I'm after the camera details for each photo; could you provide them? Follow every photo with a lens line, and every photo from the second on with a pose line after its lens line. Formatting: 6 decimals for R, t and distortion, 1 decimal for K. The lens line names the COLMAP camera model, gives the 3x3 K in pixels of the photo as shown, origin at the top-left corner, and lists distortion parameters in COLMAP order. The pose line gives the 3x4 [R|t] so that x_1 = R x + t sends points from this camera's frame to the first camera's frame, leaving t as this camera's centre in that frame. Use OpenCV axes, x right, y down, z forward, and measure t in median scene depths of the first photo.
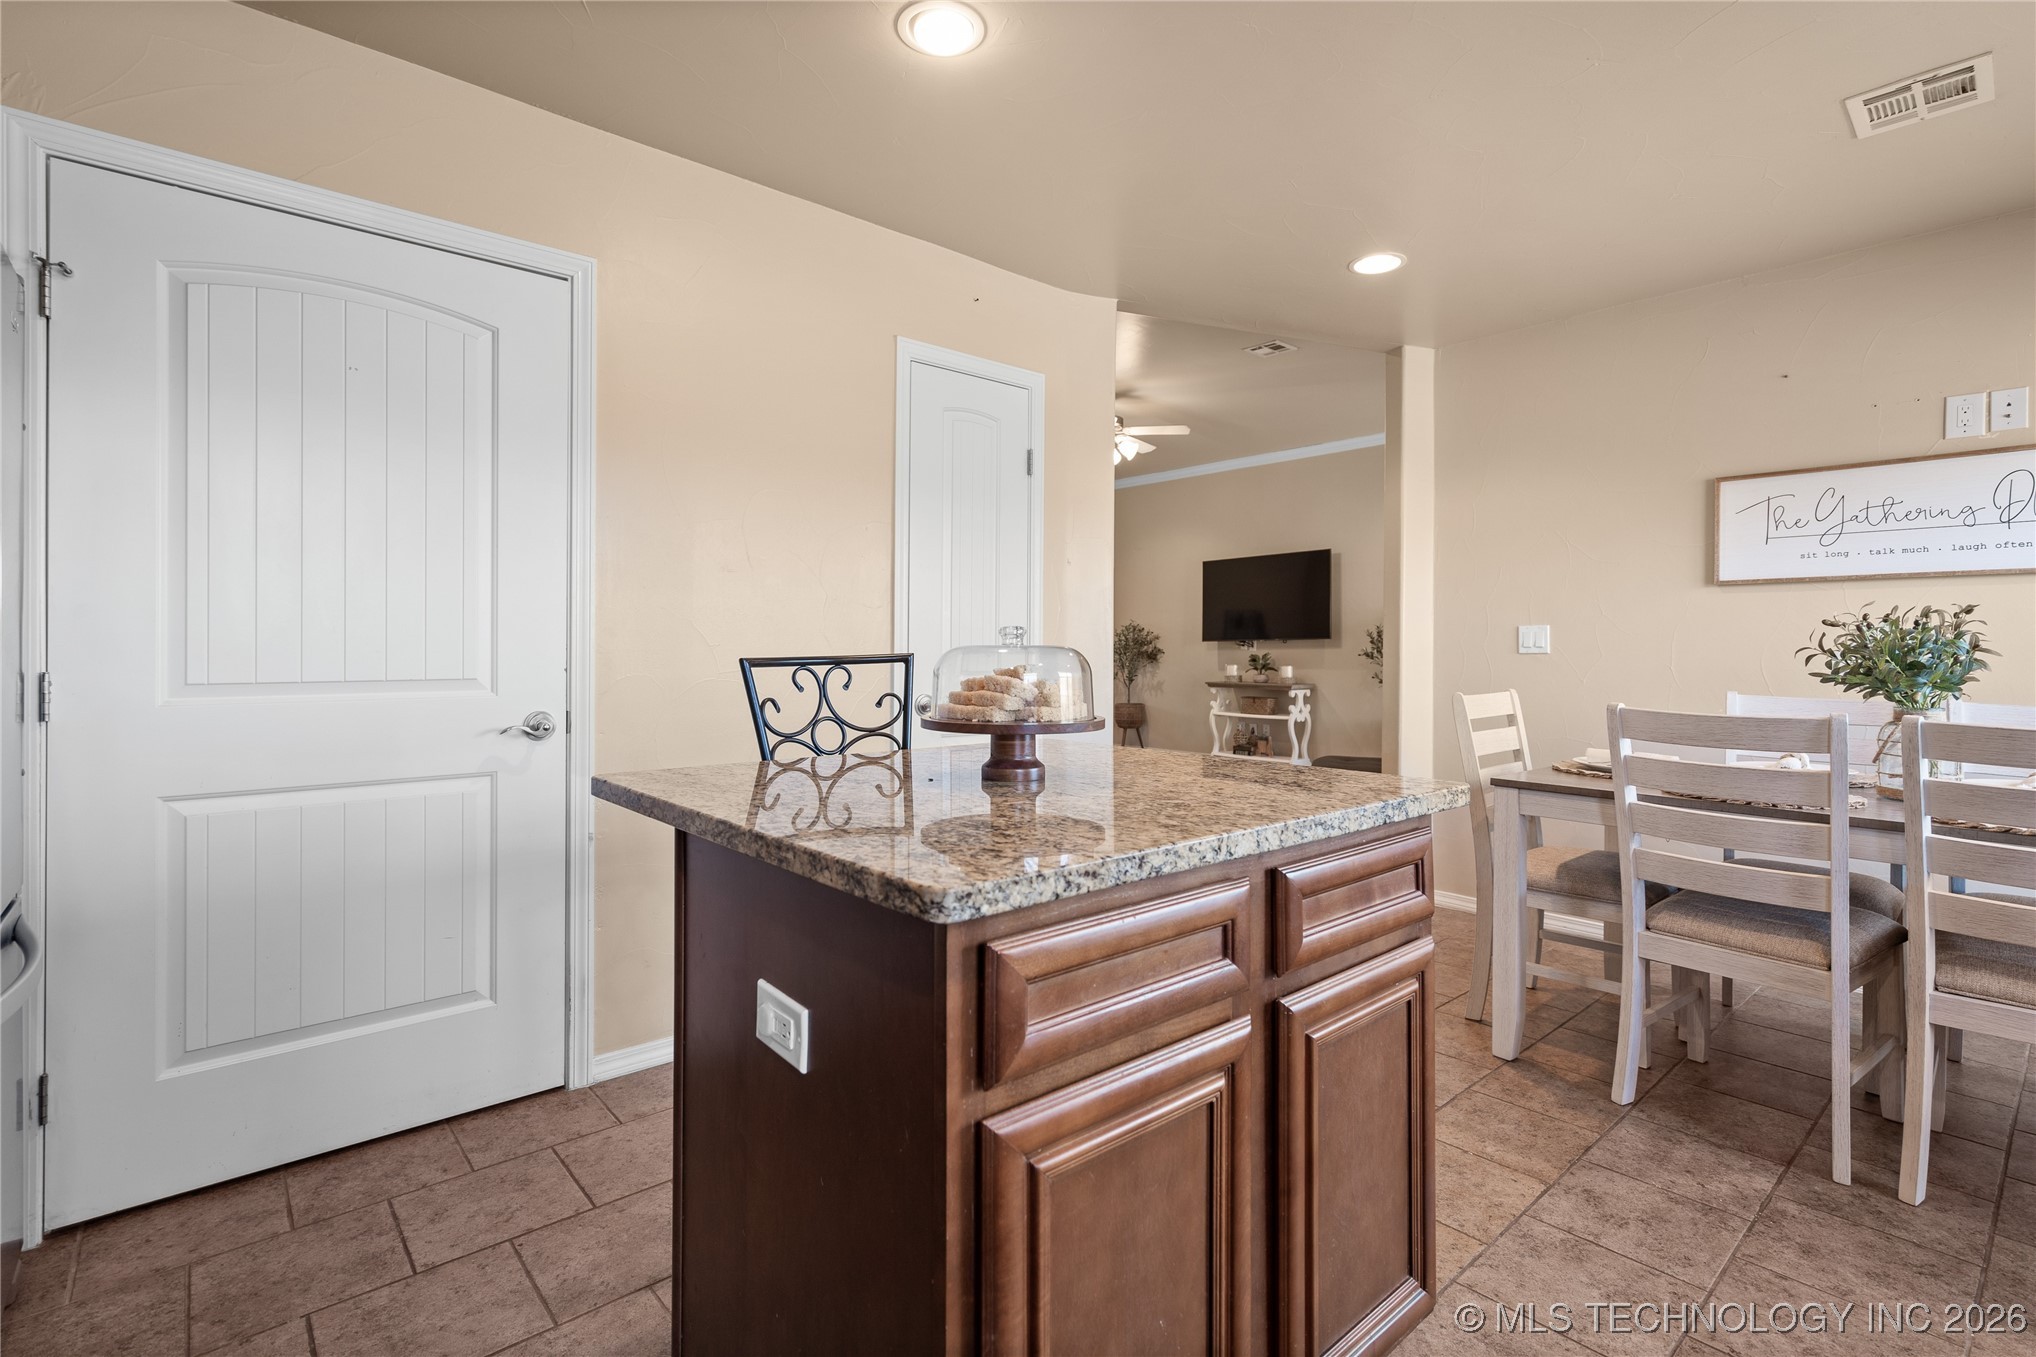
lens RADIAL K [[945.0, 0, 1023.6], [0, 945.0, 645.2], [0, 0, 1]] dist [0.000092, 0.001309]
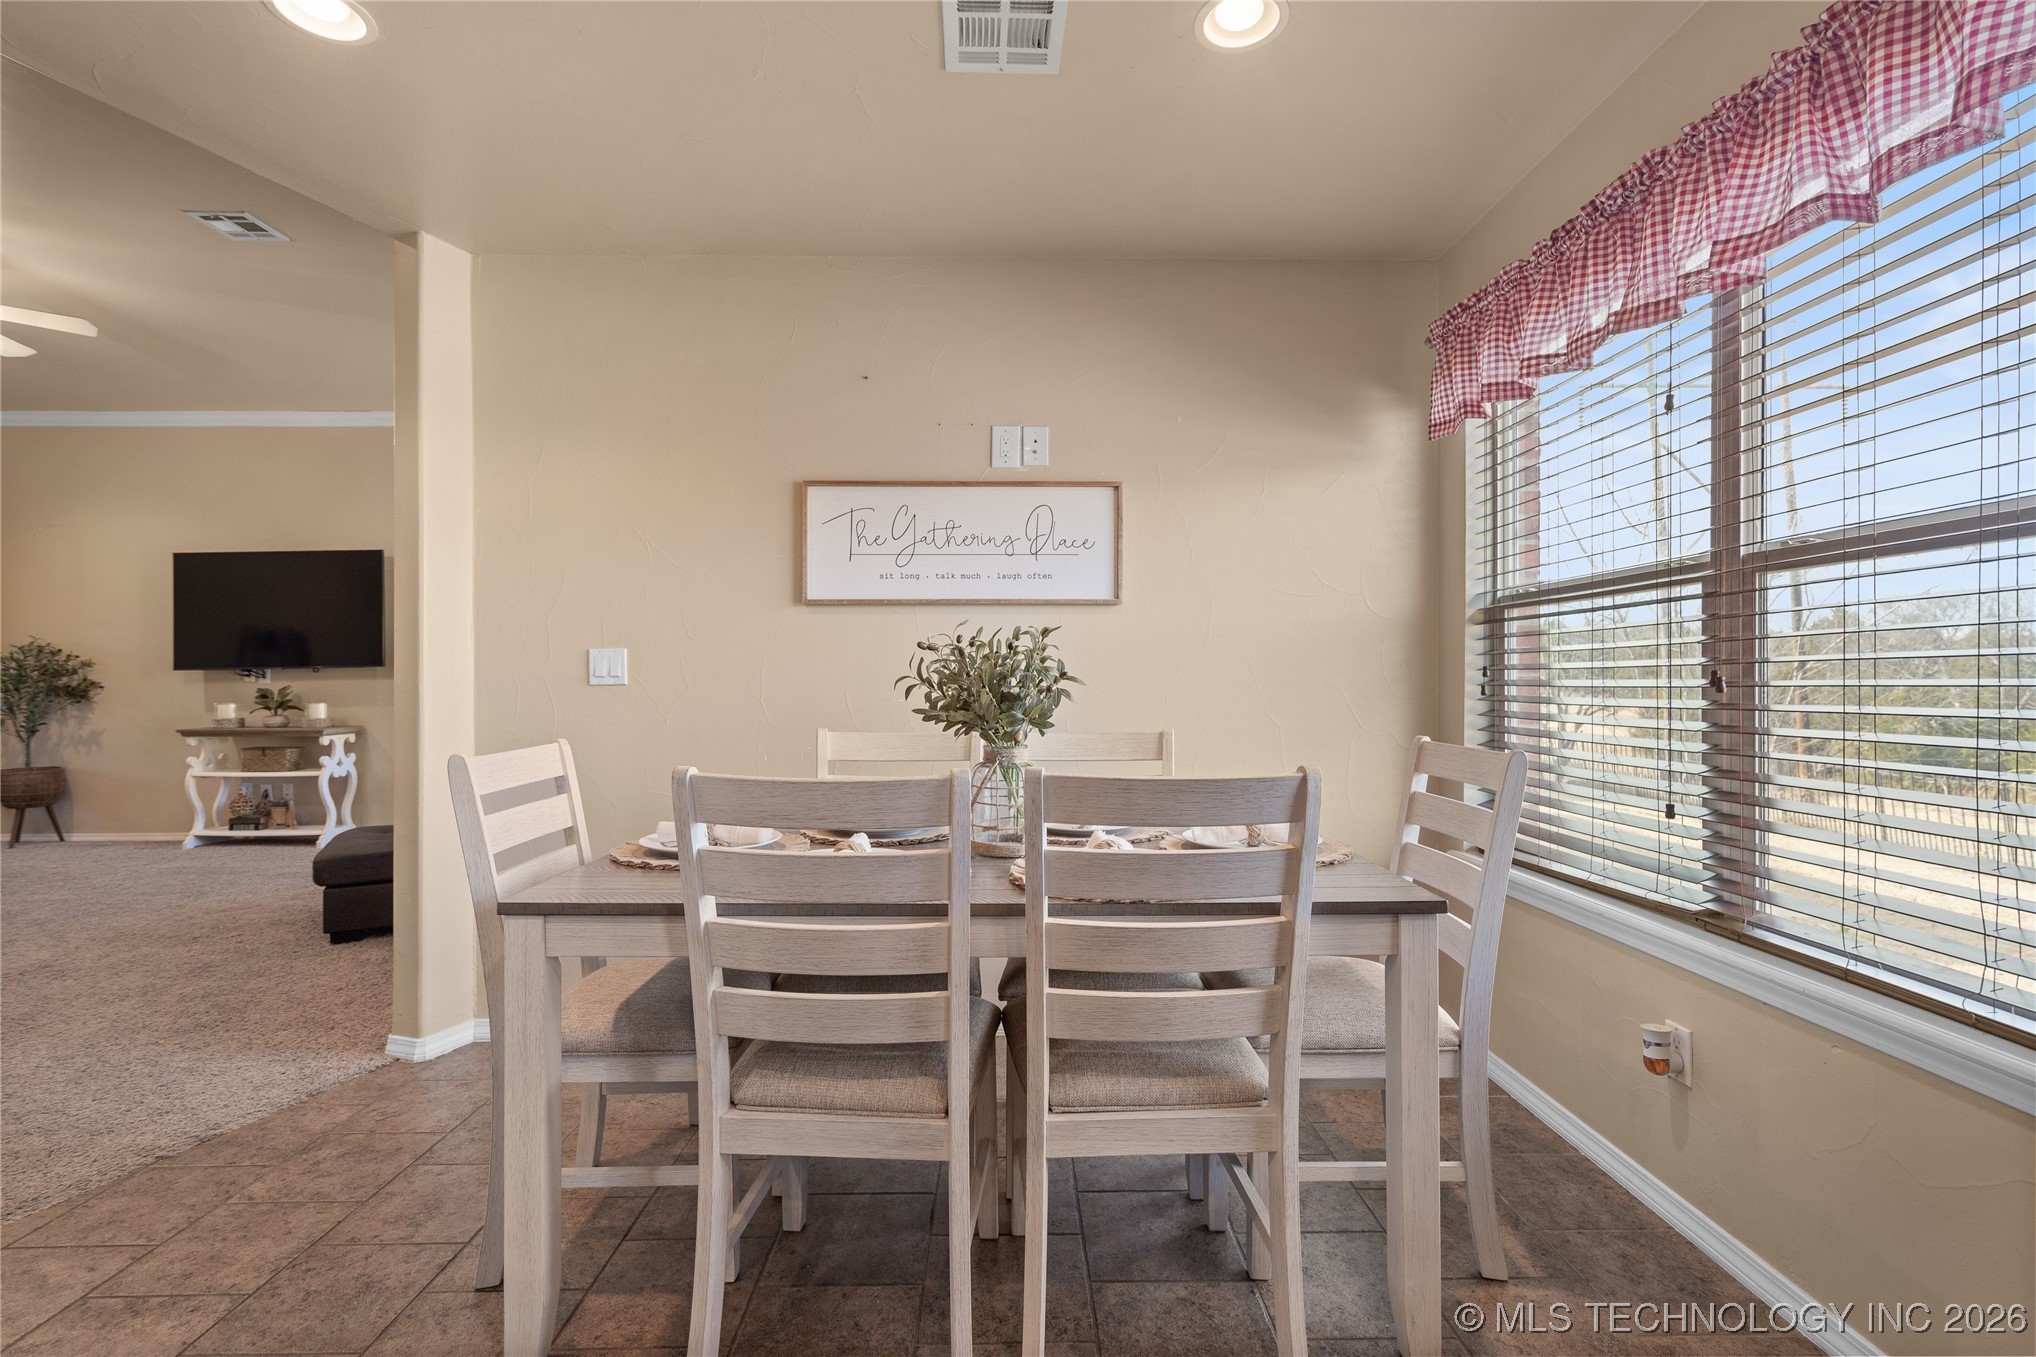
lens RADIAL K [[945.0, 0, 1014.3], [0, 945.0, 681.5], [0, 0, 1]] dist [0.000092, 0.001309]
pose [[0.650485, -0.009954, 0.759453, 0.245054], [0.003909, 0.999945, 0.009758, -0.000214], [-0.759509, -0.003379, 0.650488, 0.357174]]
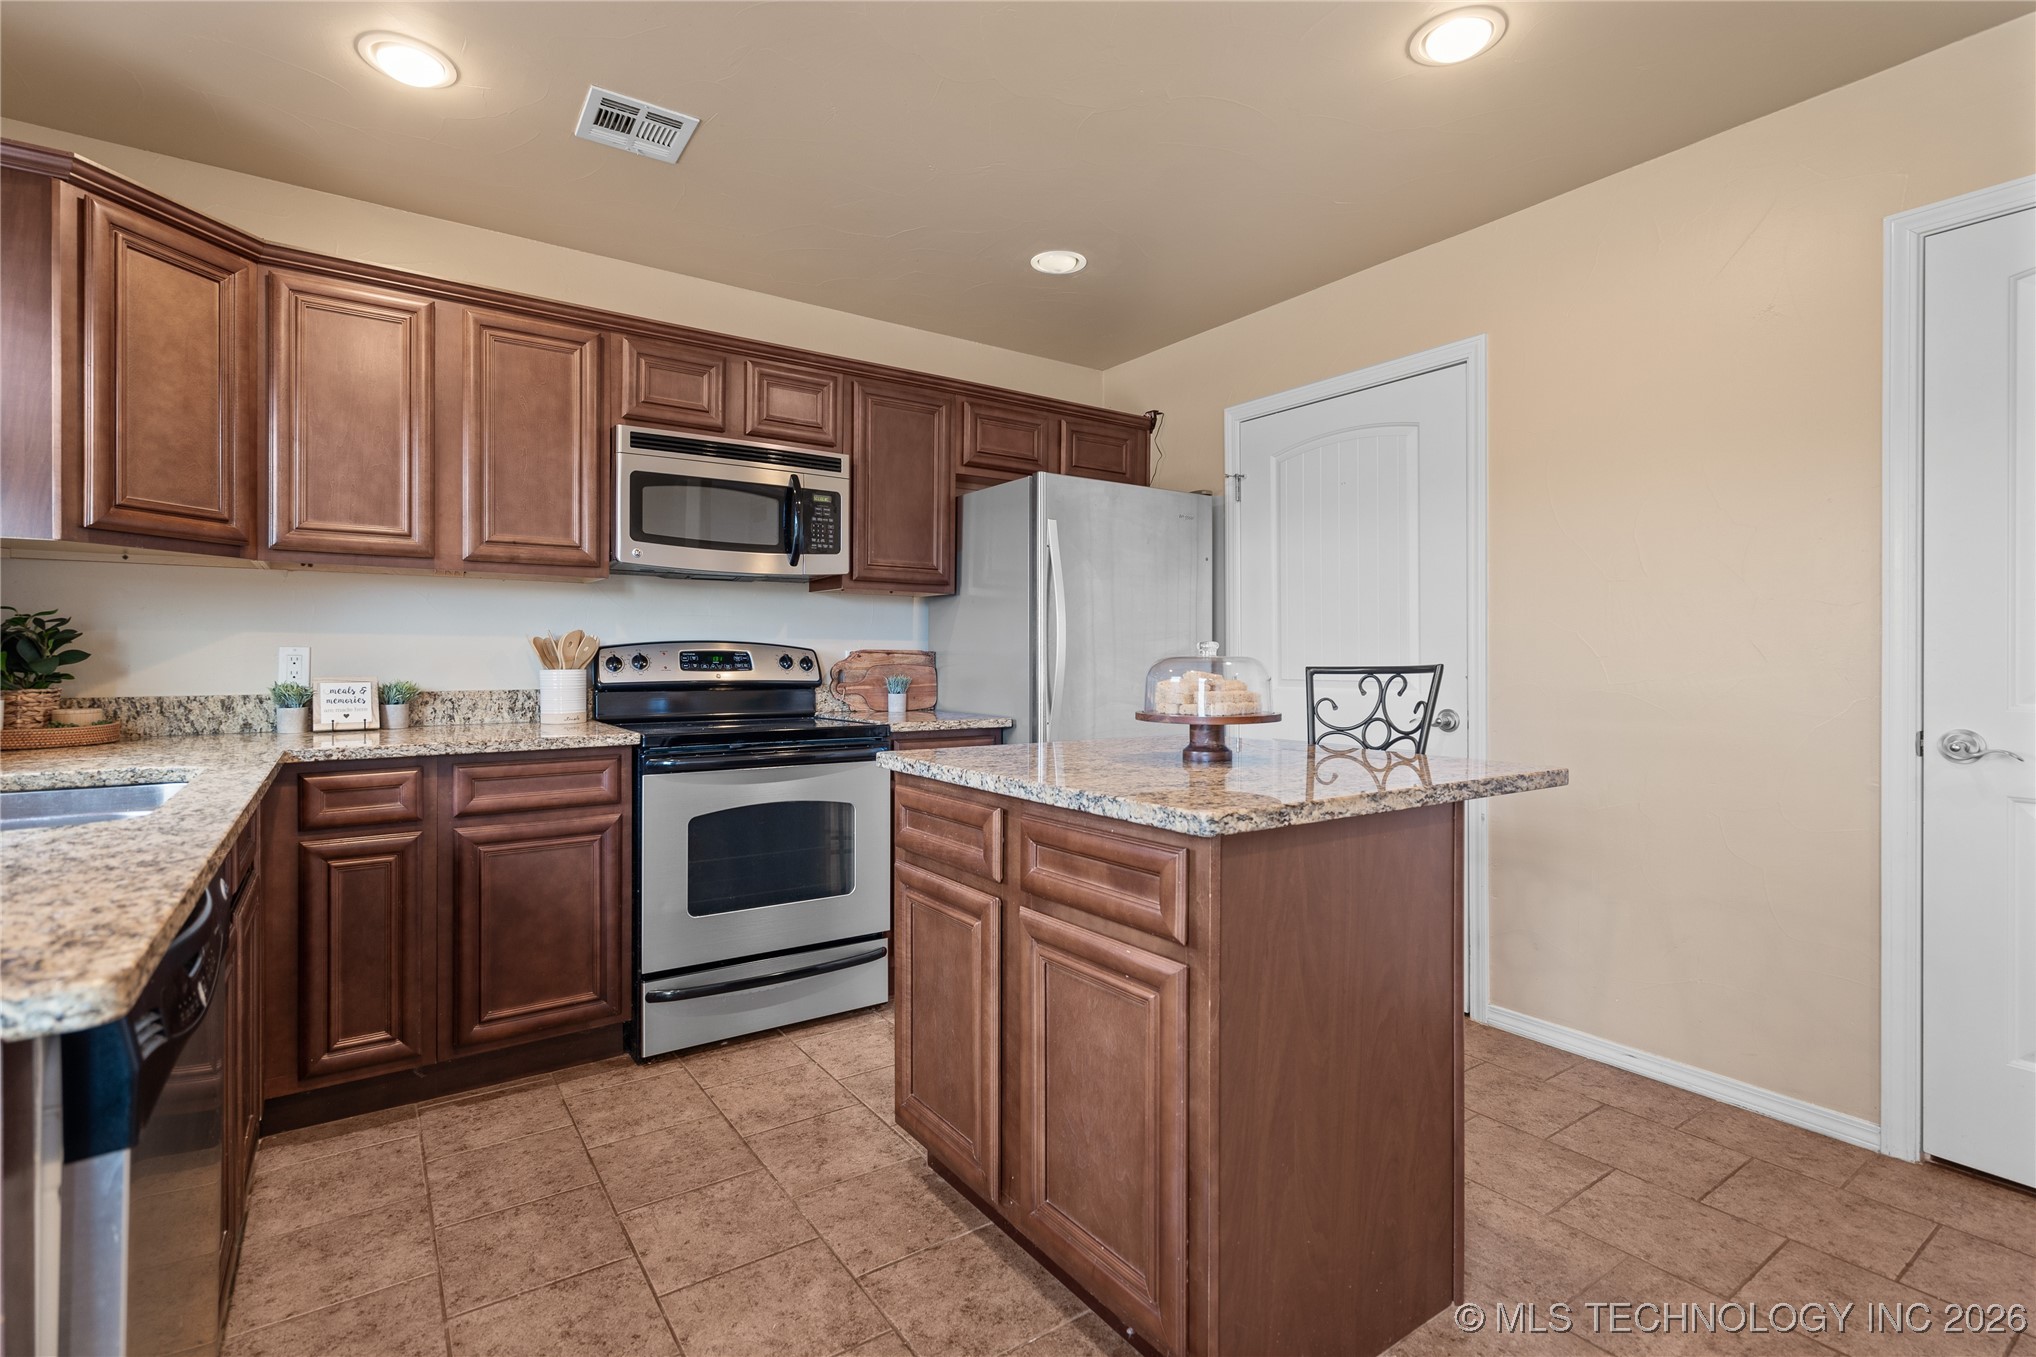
lens RADIAL K [[945.0, 0, 1021.8], [0, 945.0, 656.8], [0, 0, 1]] dist [0.000092, 0.001309]
pose [[-0.104106, -0.004745, -0.994555, 0.697708], [0.003318, 0.999981, -0.005118, 0.003441], [0.994561, -0.003833, -0.104088, 0.476736]]
